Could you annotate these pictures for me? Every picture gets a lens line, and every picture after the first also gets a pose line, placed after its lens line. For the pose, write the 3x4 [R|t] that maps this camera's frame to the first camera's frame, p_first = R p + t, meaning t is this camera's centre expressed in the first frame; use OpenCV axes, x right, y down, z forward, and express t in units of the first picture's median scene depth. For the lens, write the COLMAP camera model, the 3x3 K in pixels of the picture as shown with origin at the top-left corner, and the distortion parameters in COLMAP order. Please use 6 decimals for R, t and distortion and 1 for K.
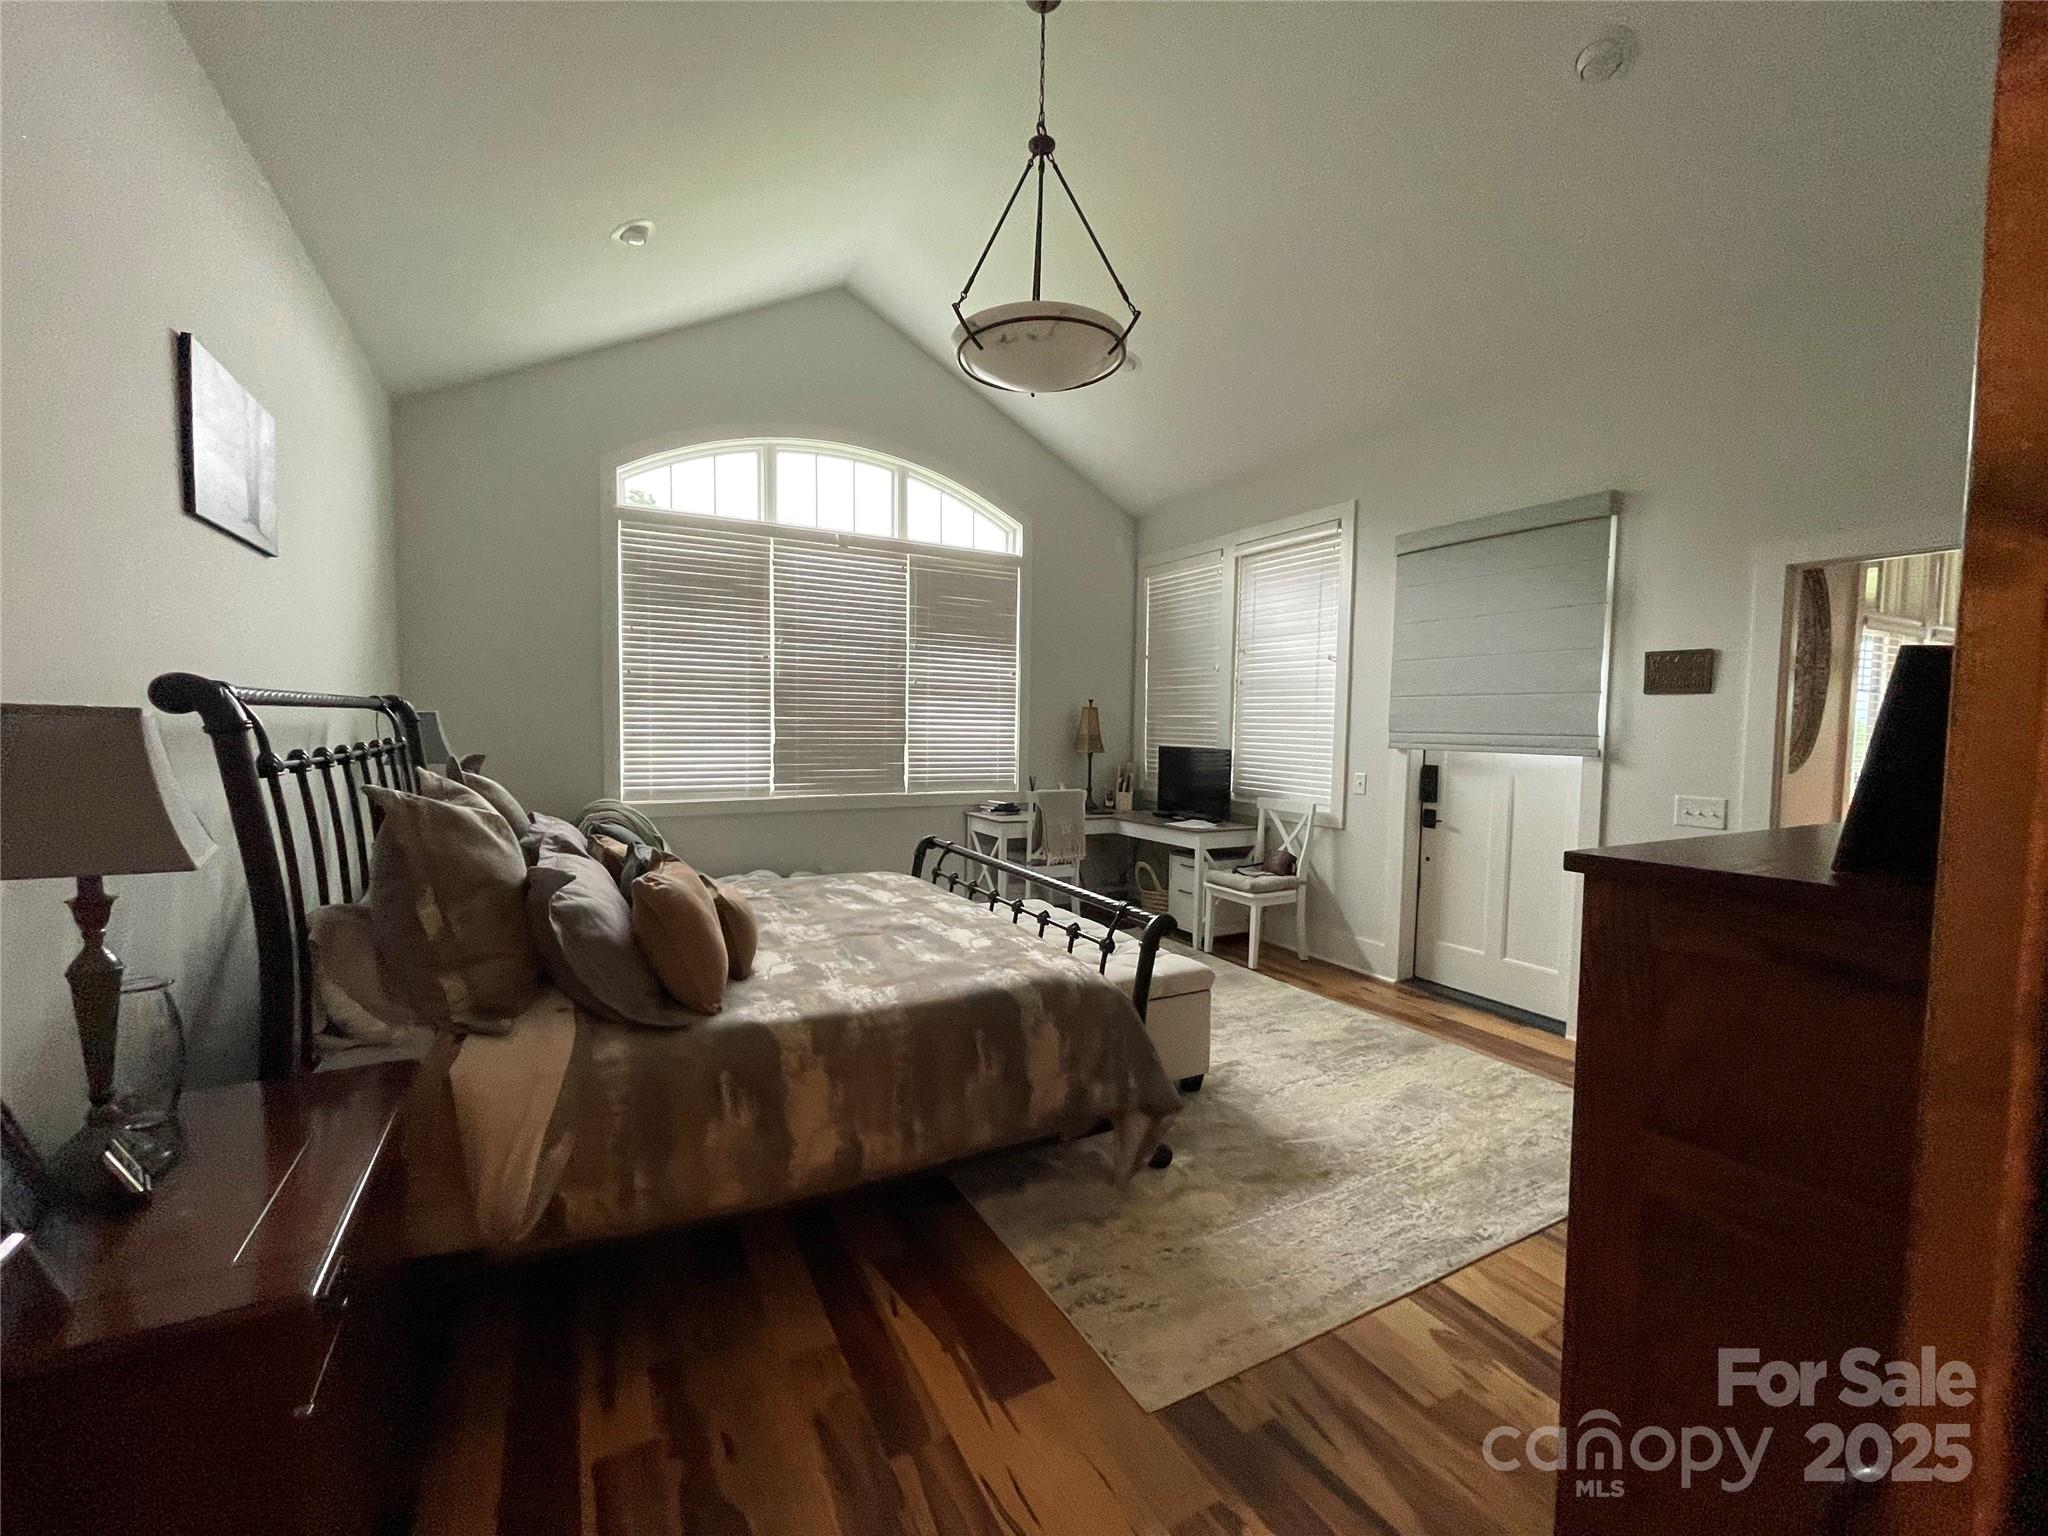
lens RADIAL K [[834.2, 0, 1023.1], [0, 834.2, 764.4], [0, 0, 1]] dist [-0.000916, 0.000145]
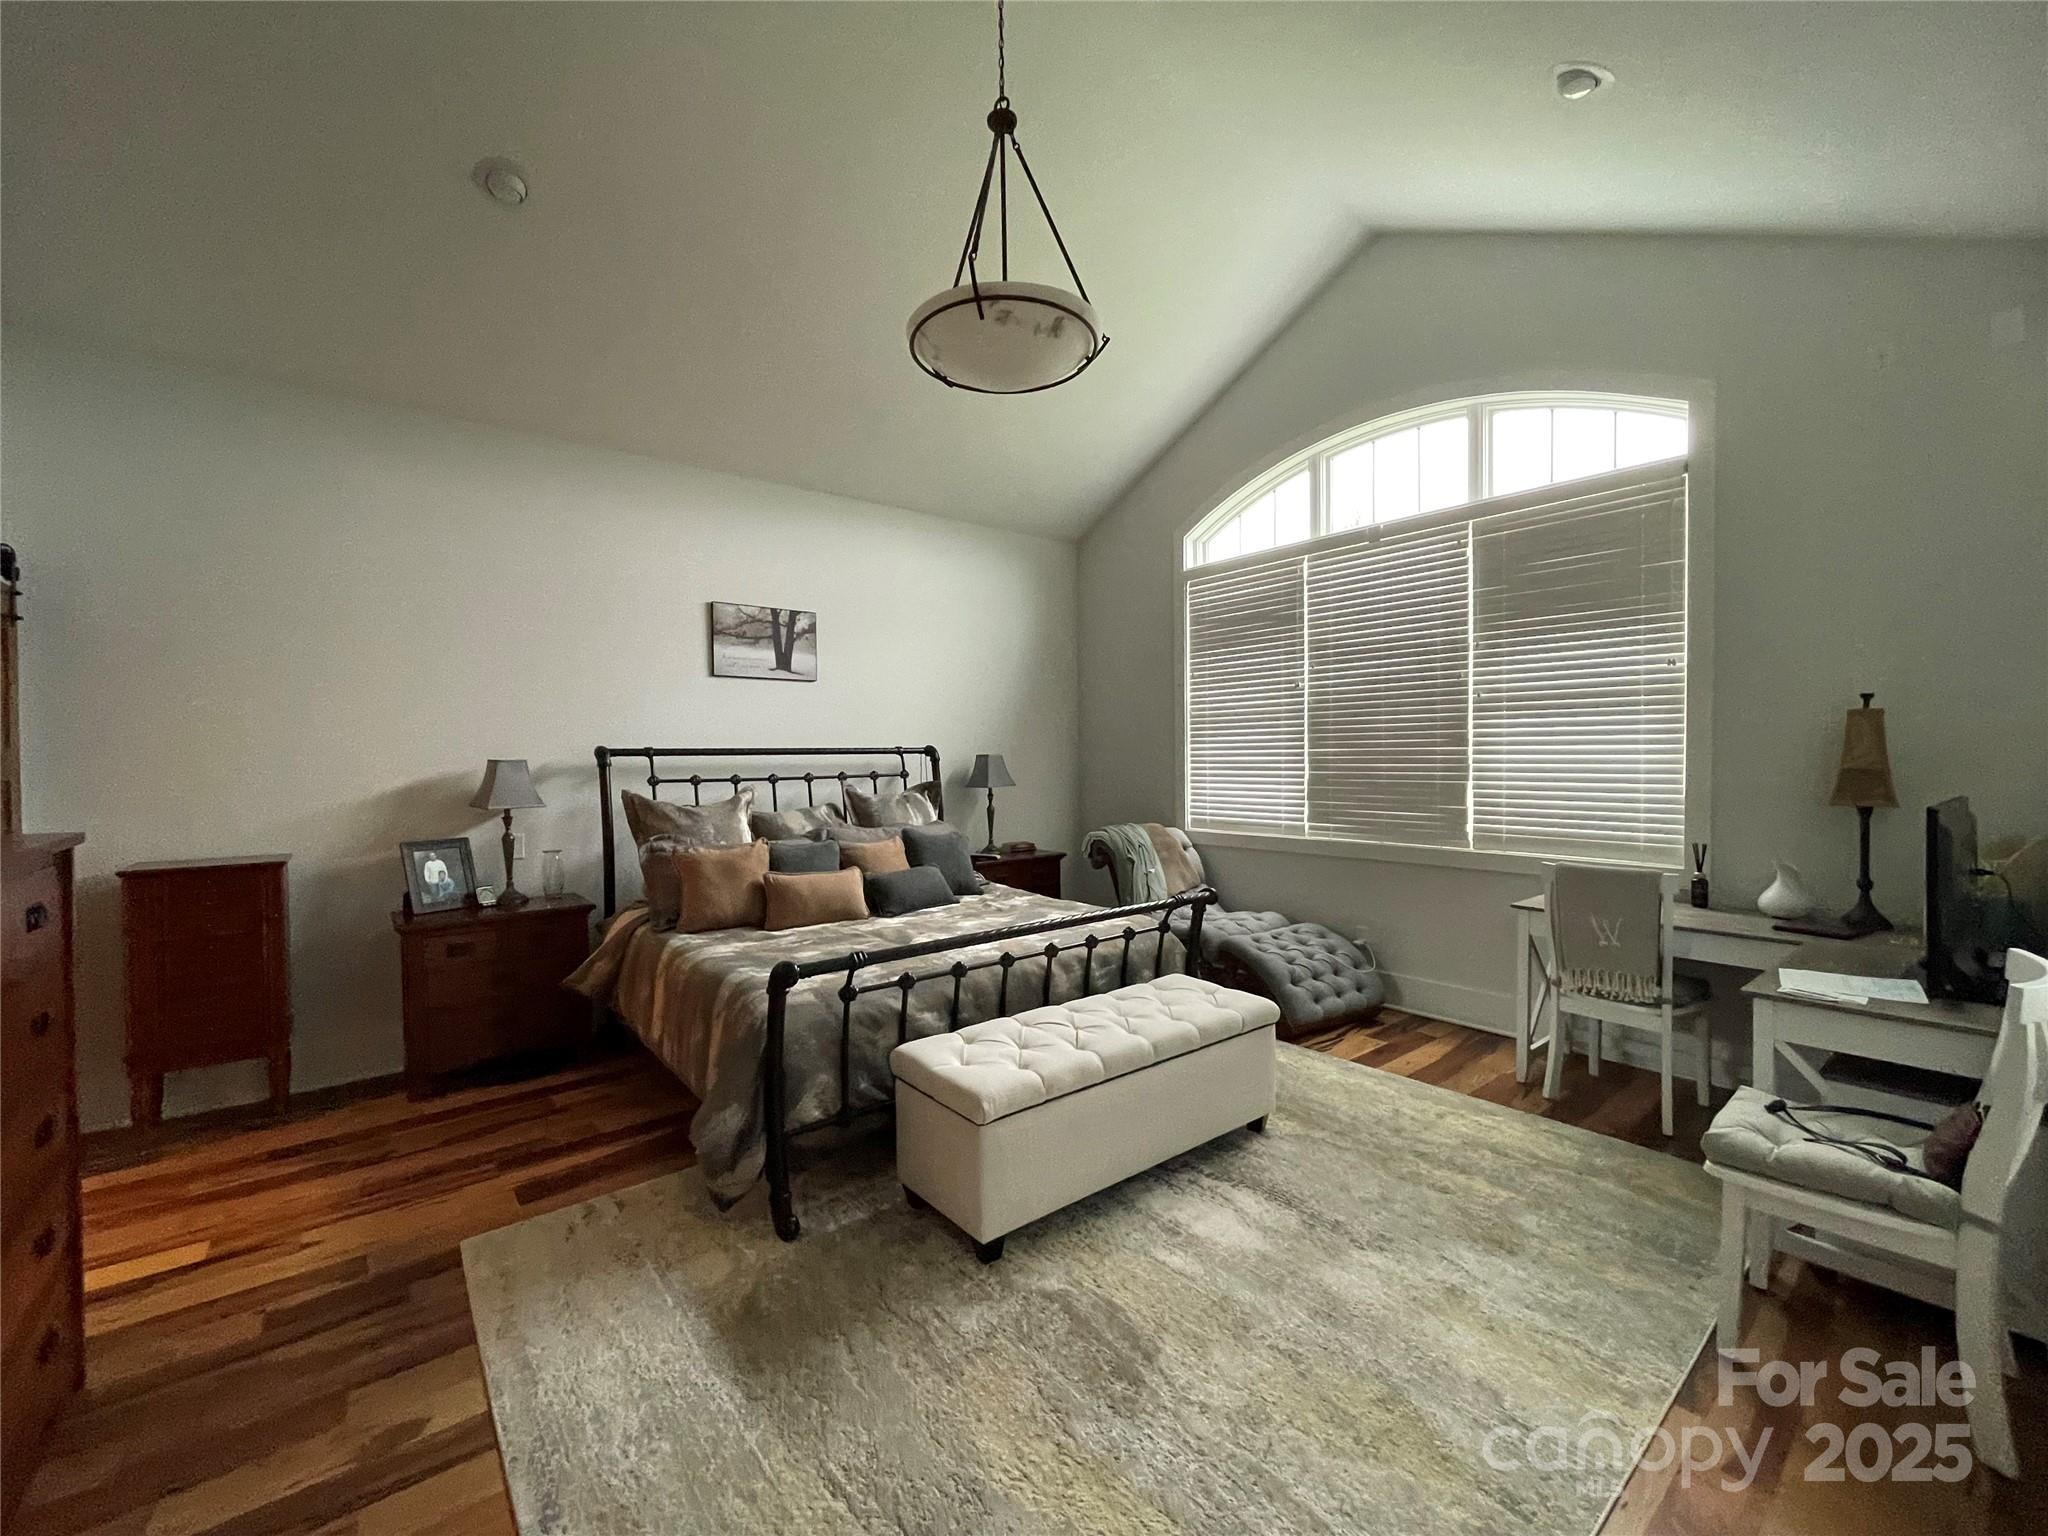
lens RADIAL K [[834.2, 0, 1024.7], [0, 834.2, 774.8], [0, 0, 1]] dist [-0.000916, 0.000145]
pose [[0.183213, 0.003337, -0.983068, 0.544136], [-0.039187, 0.999224, -0.003912, -0.013186], [0.982292, 0.039241, 0.183201, 0.527260]]
